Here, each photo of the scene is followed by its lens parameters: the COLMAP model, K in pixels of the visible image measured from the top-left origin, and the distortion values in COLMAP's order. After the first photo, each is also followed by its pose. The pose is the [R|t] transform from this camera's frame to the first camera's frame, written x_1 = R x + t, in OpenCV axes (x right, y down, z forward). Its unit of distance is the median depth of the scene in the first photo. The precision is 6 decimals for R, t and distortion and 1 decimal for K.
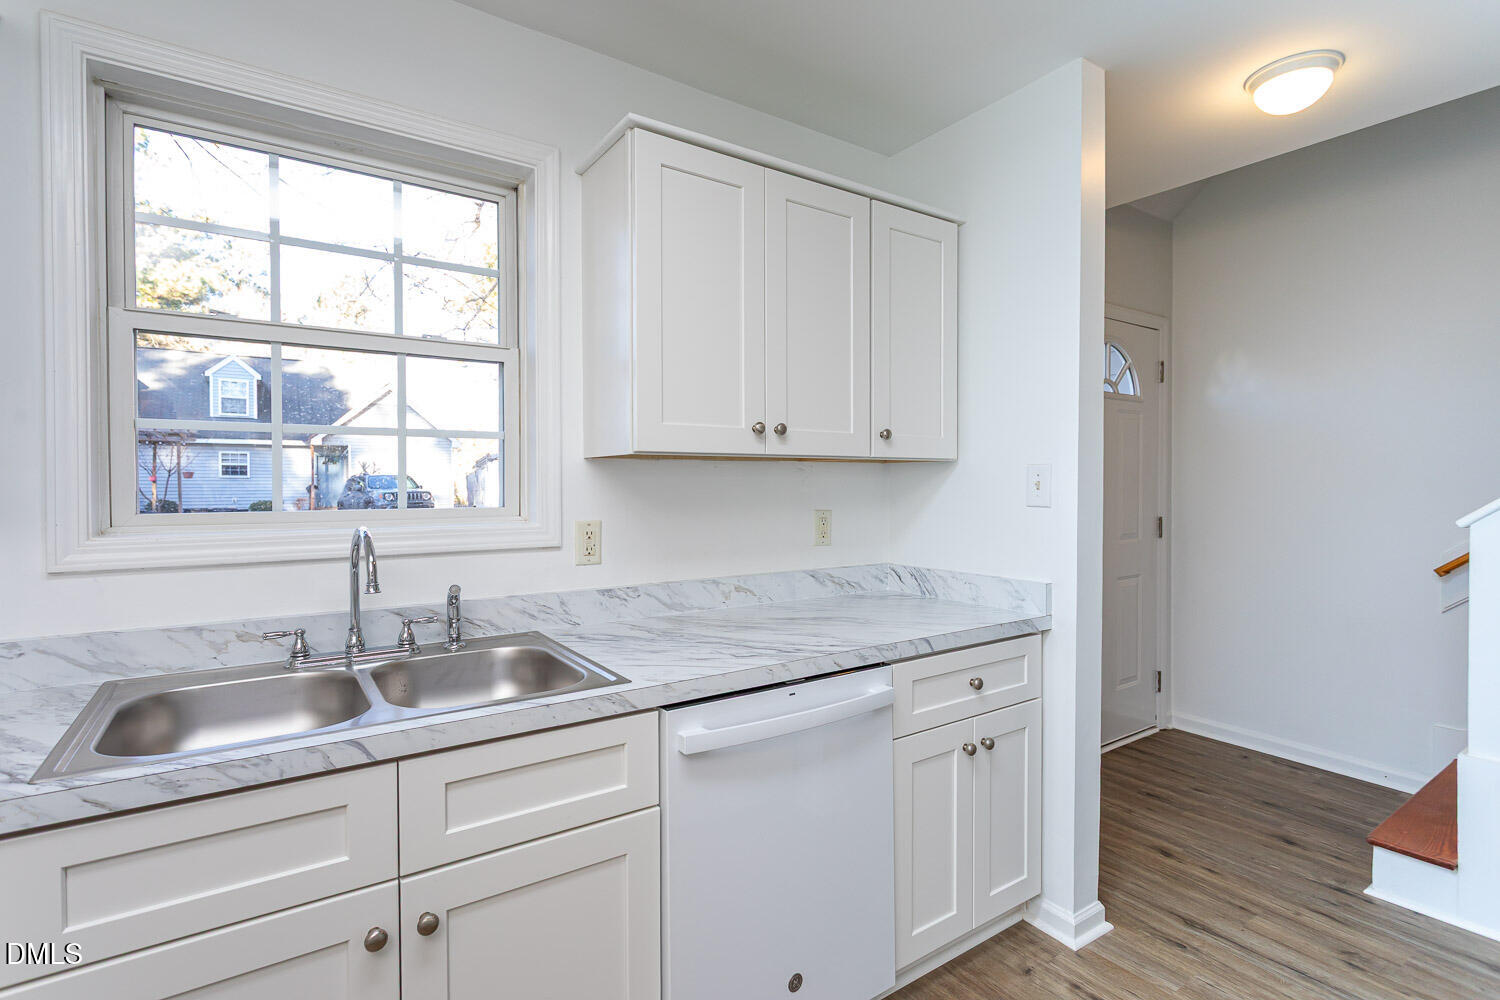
lens RADIAL K [[716.8, 0, 730.9], [0, 716.8, 496.0], [0, 0, 1]] dist [-0.000208, 0.000242]
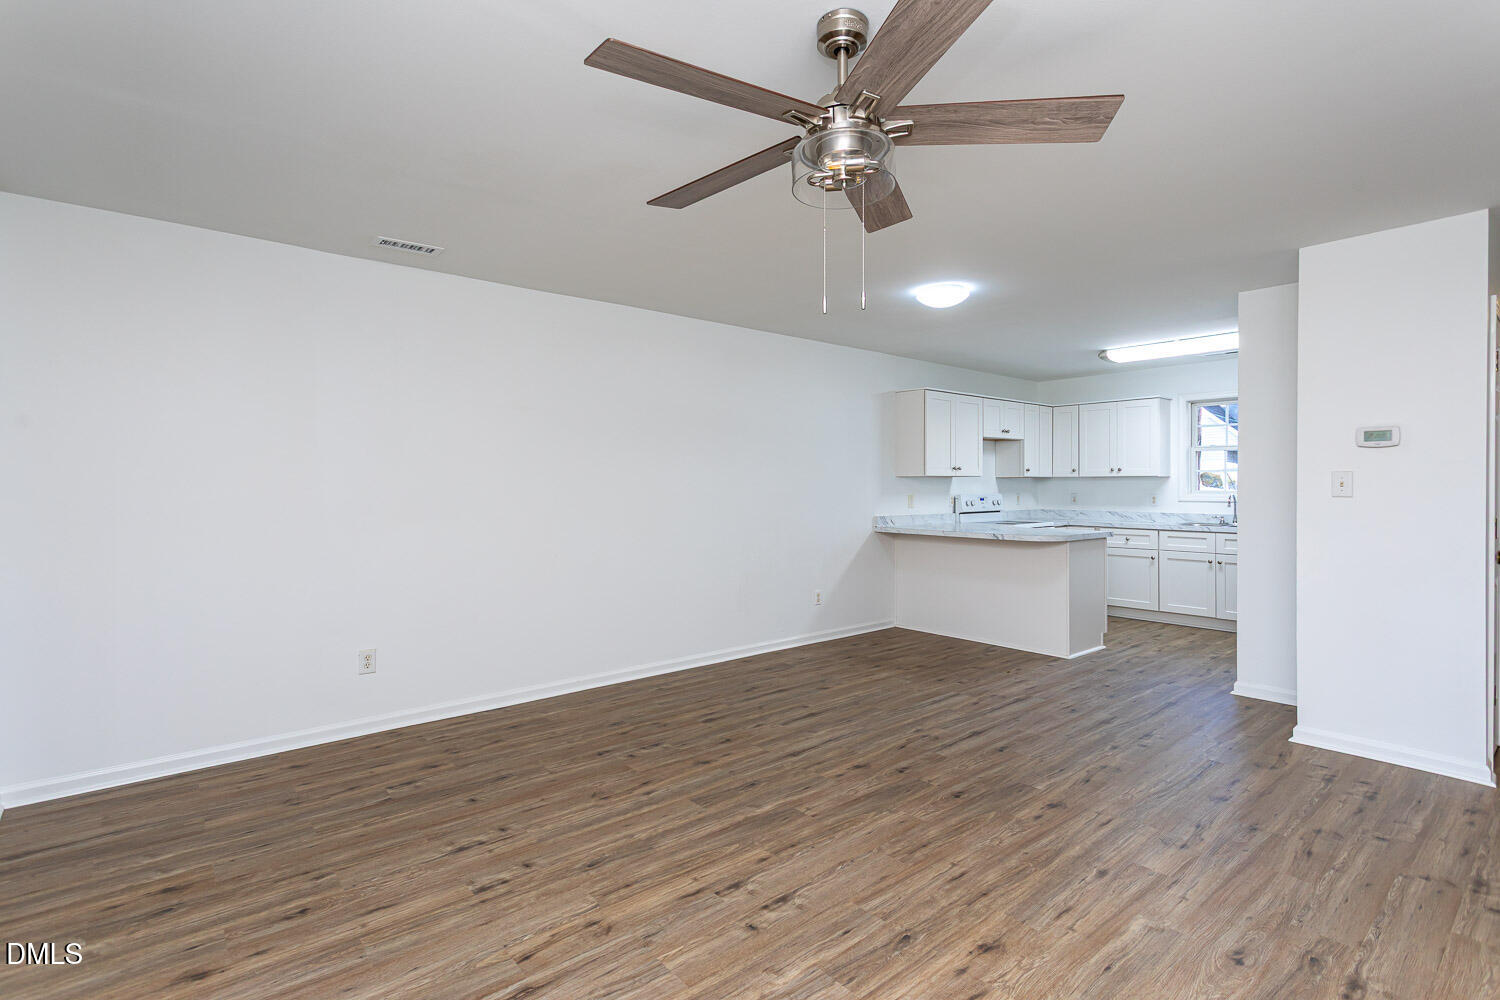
lens RADIAL K [[713.7, 0, 748.6], [0, 713.7, 482.9], [0, 0, 1]] dist [0.000148, 0.000119]
pose [[0.115184, -0.000235, -0.993344, 2.715436], [-0.014838, 0.999888, -0.001957, 0.023465], [0.993233, 0.014965, 0.115167, -1.909824]]
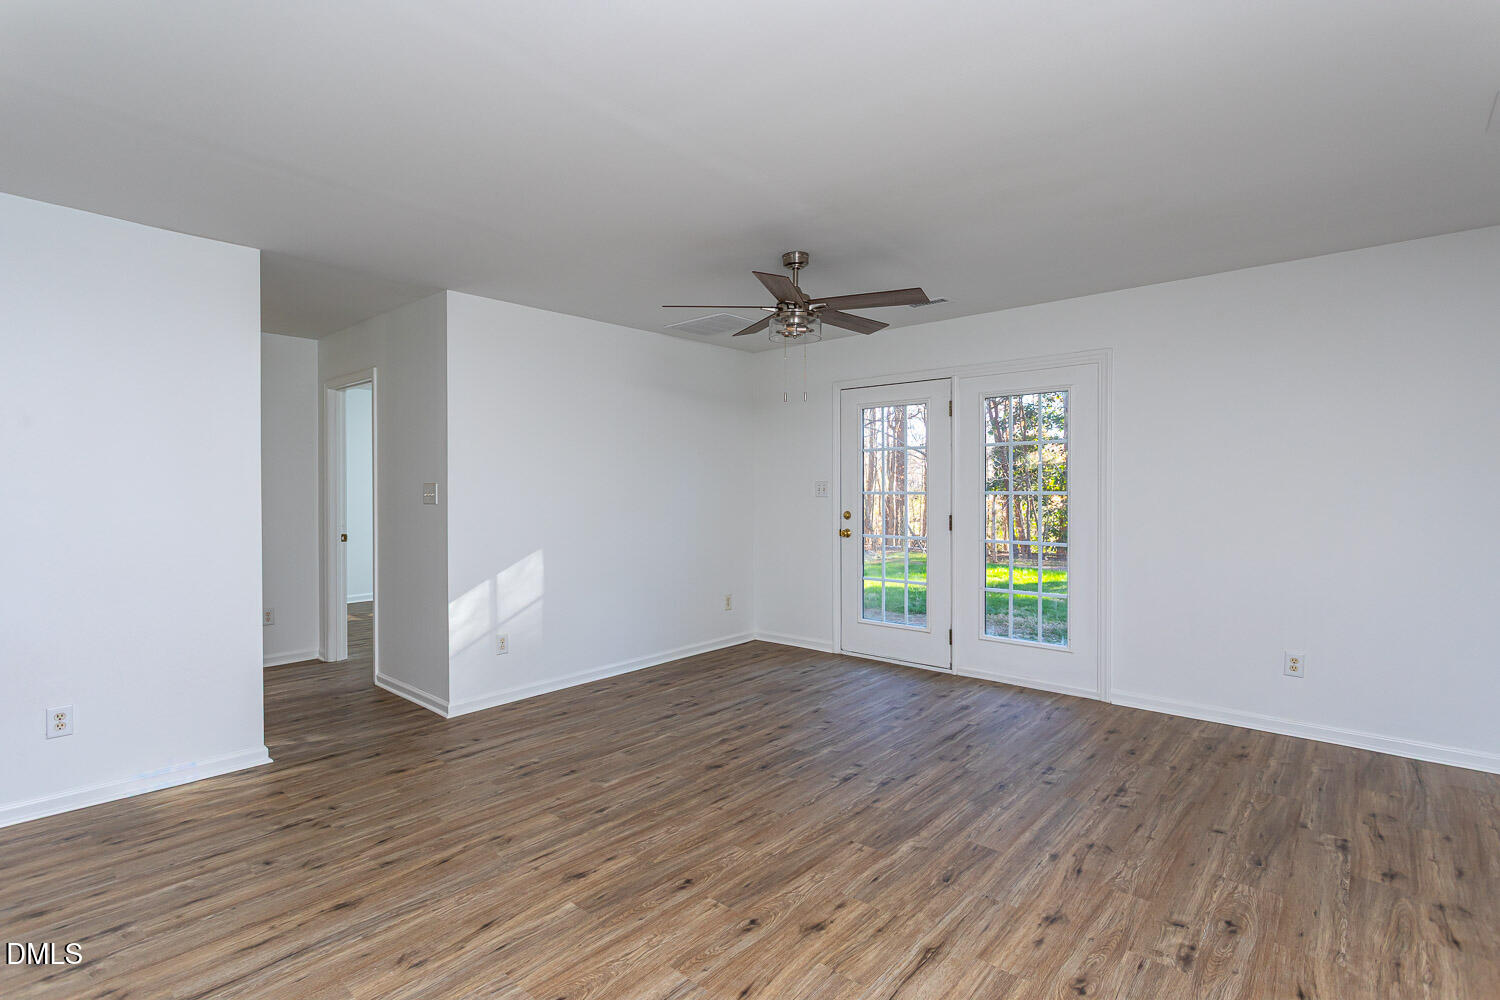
lens RADIAL K [[701.0, 0, 739.2], [0, 701.0, 496.5], [0, 0, 1]] dist [-0.001544, 0.000795]
pose [[-0.250313, -0.005173, 0.968151, 0.068622], [0.021503, 0.999709, 0.010901, 0.015202], [-0.967926, 0.023547, -0.250129, -1.080142]]
